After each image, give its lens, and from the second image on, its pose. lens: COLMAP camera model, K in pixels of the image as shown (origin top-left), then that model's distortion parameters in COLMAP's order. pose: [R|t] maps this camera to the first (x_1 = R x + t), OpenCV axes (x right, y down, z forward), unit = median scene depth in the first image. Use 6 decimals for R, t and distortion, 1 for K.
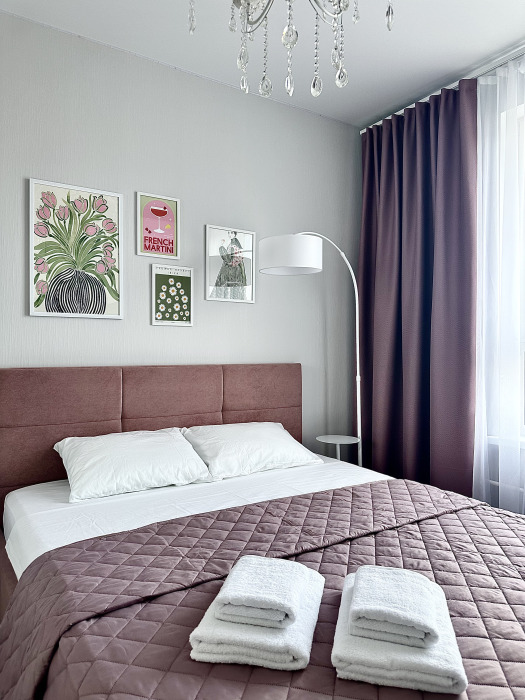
lens RADIAL K [[496.6, 0, 262.5], [0, 496.6, 350.0], [0, 0, 1]] dist [0.105554, -0.174651]
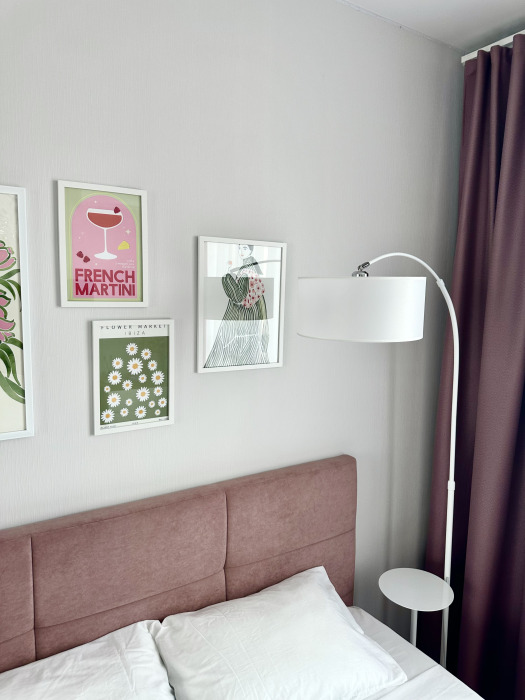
lens RADIAL K [[496.6, 0, 262.5], [0, 496.6, 350.0], [0, 0, 1]] dist [0.105554, -0.174651]
pose [[0.999681, 0.016706, -0.018939, -0.031325], [-0.014261, 0.992351, 0.122621, -0.204403], [0.020843, -0.122312, 0.992273, 0.467557]]
